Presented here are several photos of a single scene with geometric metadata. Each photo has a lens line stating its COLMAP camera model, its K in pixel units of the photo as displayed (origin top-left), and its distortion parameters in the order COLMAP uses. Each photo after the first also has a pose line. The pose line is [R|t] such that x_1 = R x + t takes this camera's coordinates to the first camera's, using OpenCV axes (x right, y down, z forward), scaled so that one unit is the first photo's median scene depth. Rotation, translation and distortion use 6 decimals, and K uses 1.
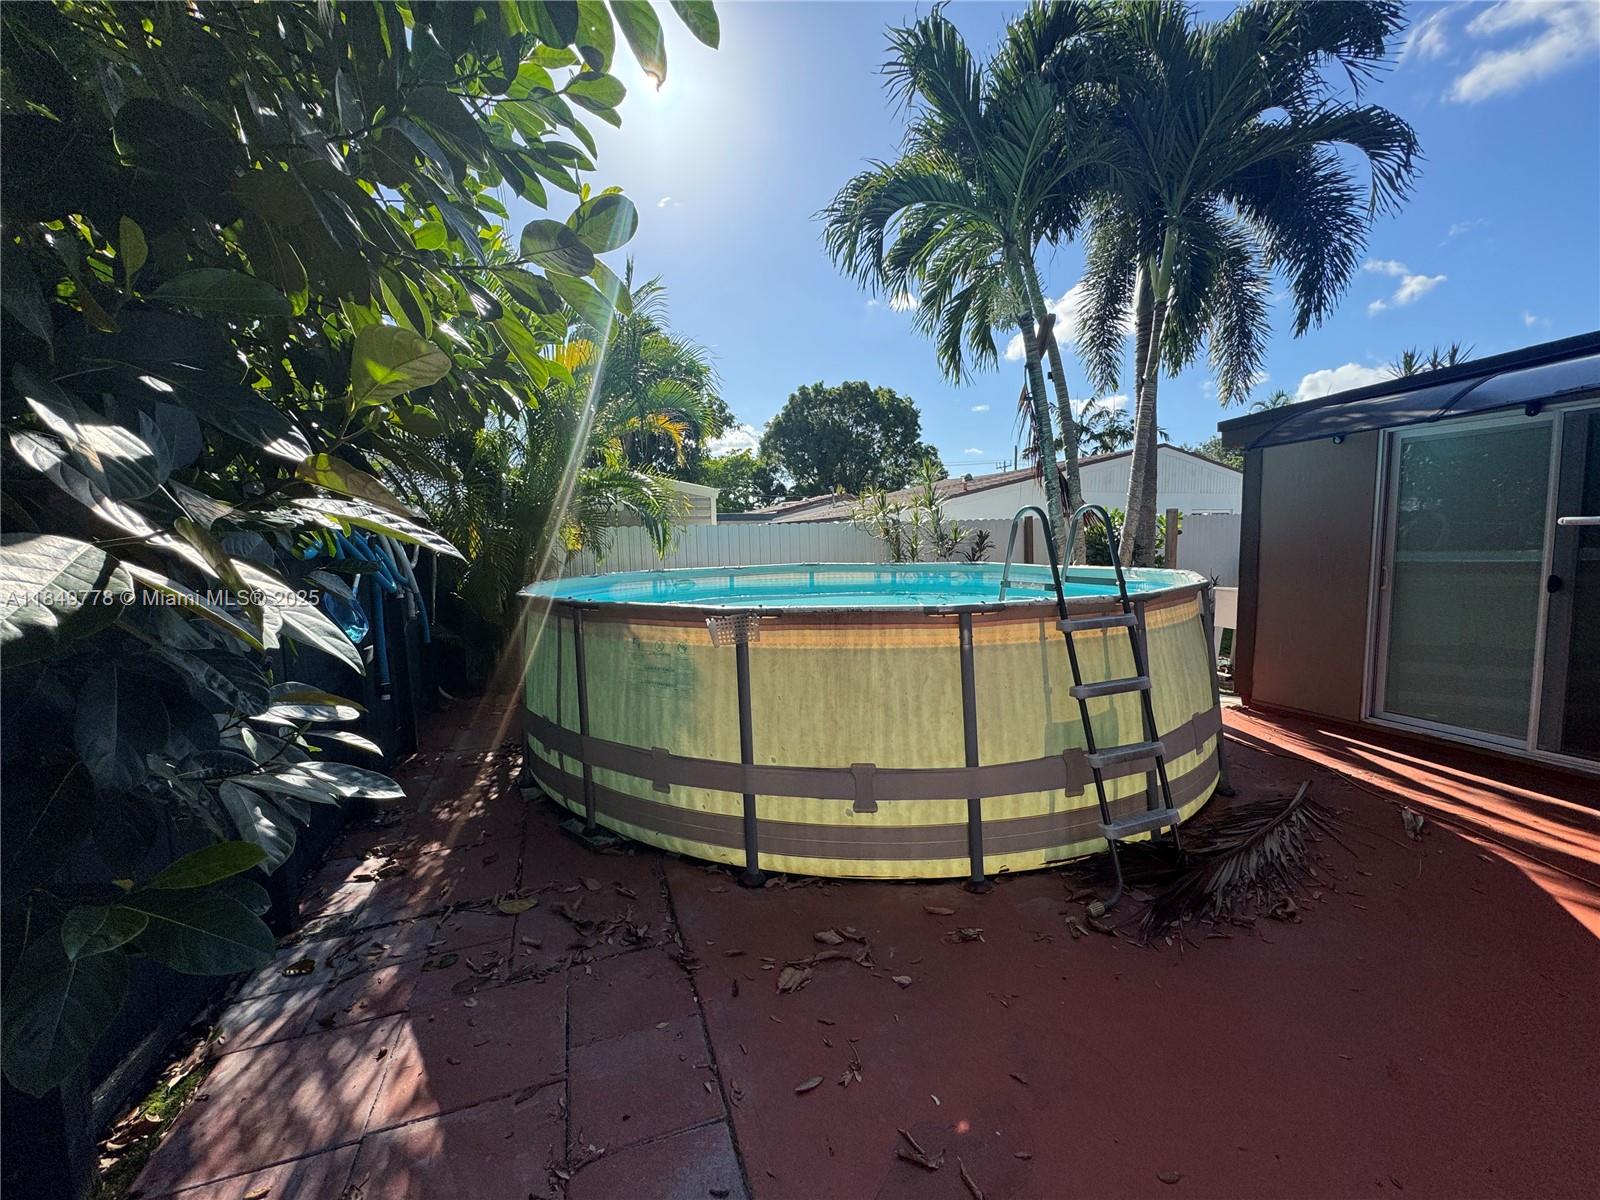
lens RADIAL K [[637.6, 0, 799.5], [0, 637.6, 596.6], [0, 0, 1]] dist [-0.005496, 0.001133]
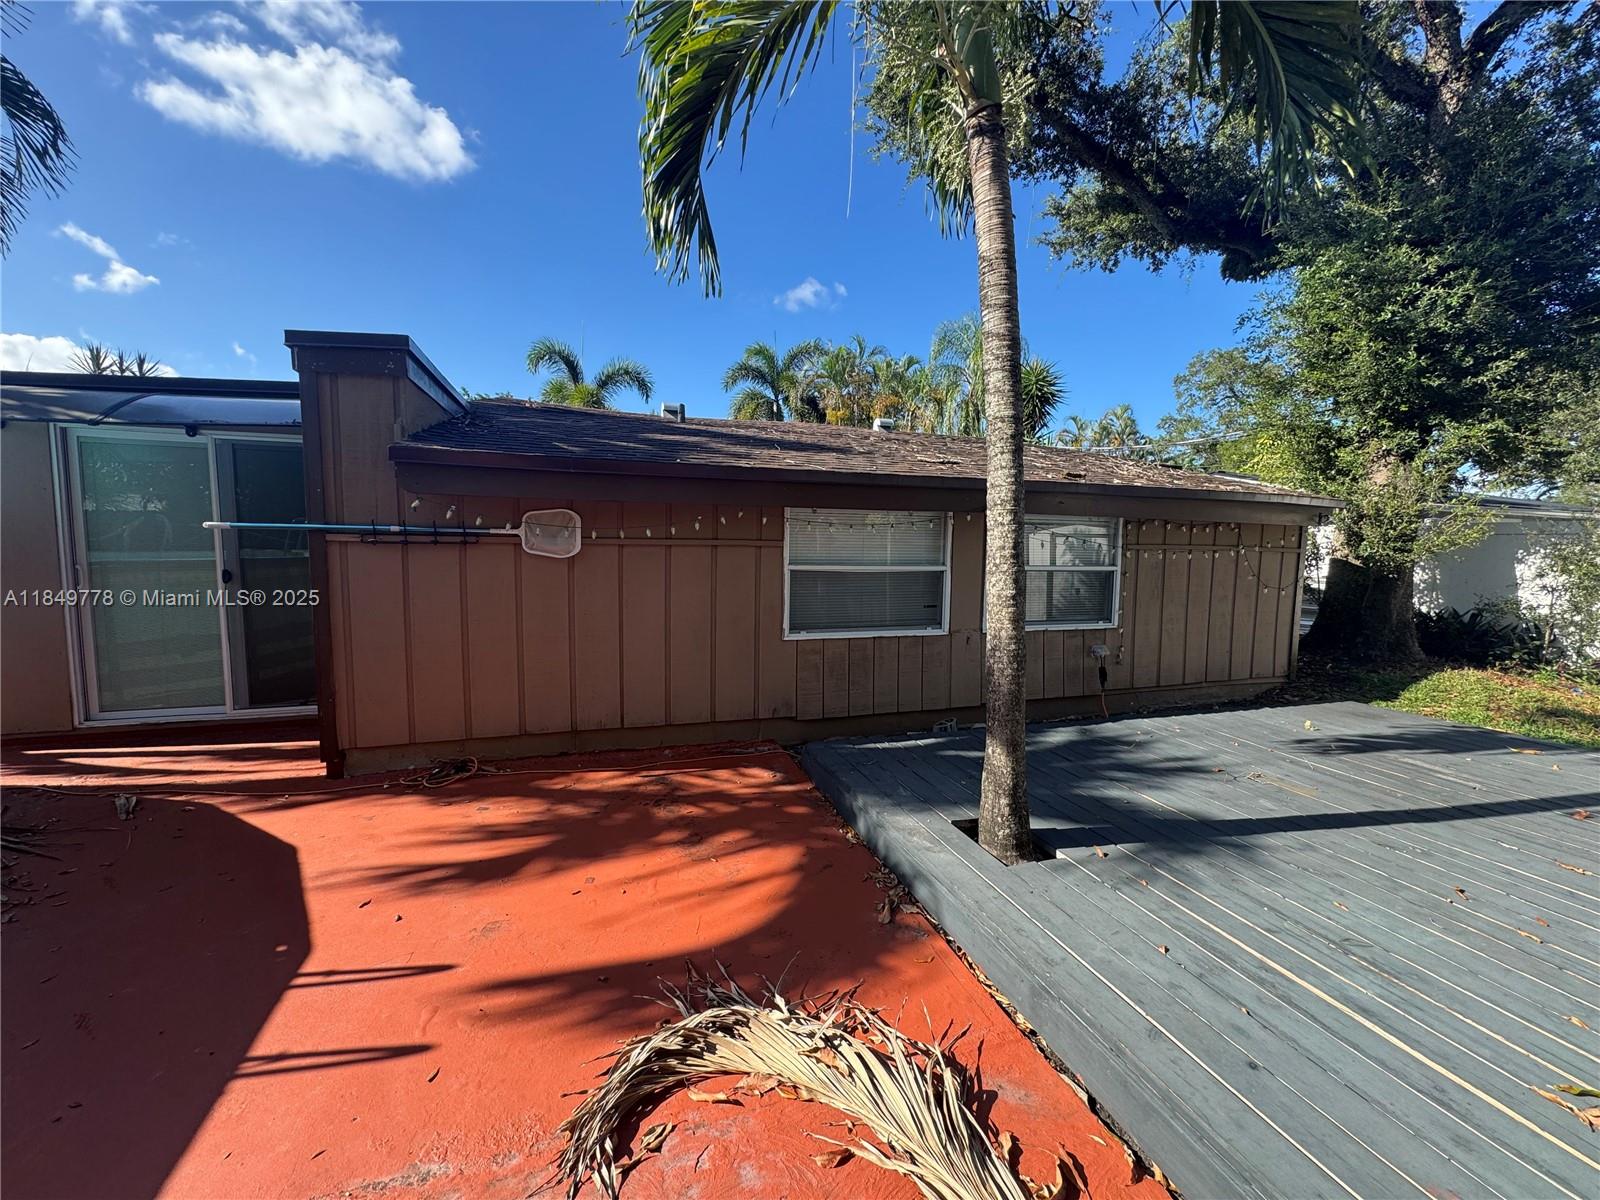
lens RADIAL K [[637.6, 0, 798.4], [0, 637.6, 601.7], [0, 0, 1]] dist [-0.005496, 0.001133]
pose [[0.020951, -0.076405, 0.996857, -0.036666], [0.071978, 0.994604, 0.074720, 0.016464], [-0.997186, 0.070186, 0.026338, -0.151231]]
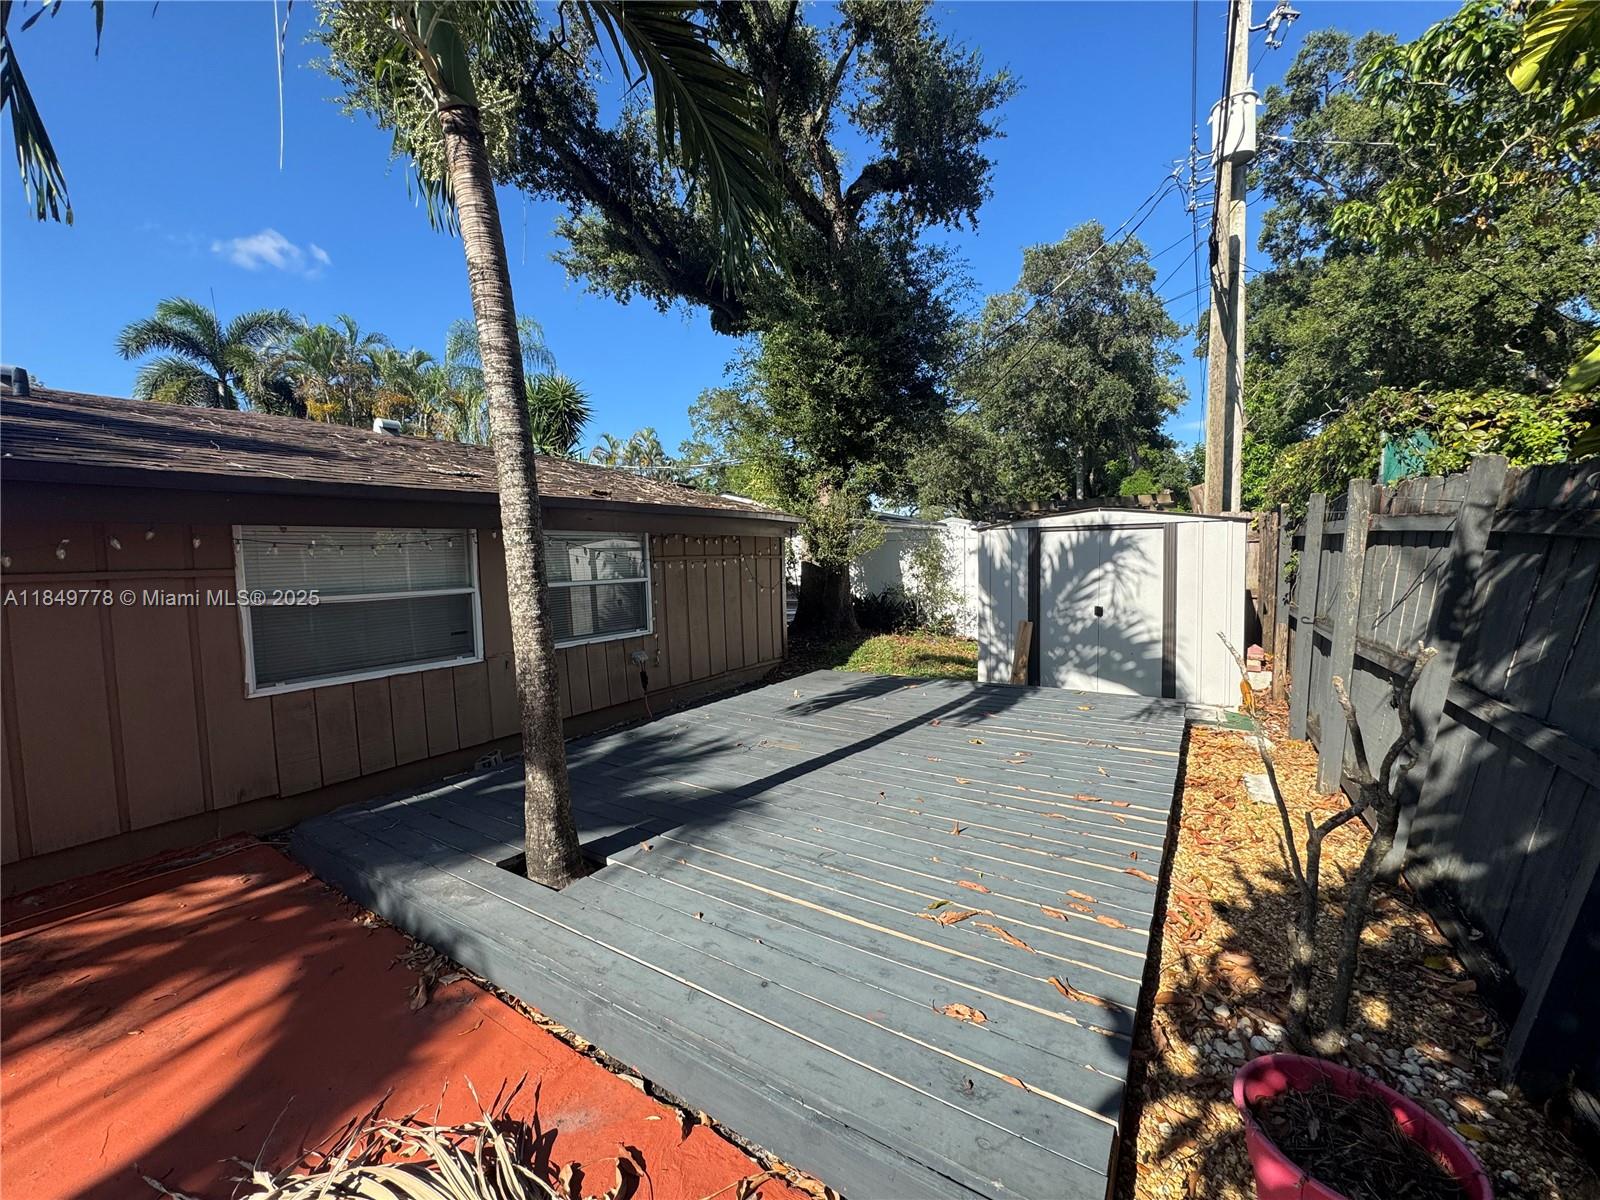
lens RADIAL K [[637.6, 0, 802.9], [0, 637.6, 600.9], [0, 0, 1]] dist [-0.005496, 0.001133]
pose [[-0.614036, -0.028924, 0.788748, -0.073327], [0.100463, 0.988336, 0.114453, 0.007755], [-0.782858, 0.149518, -0.603968, -0.224872]]
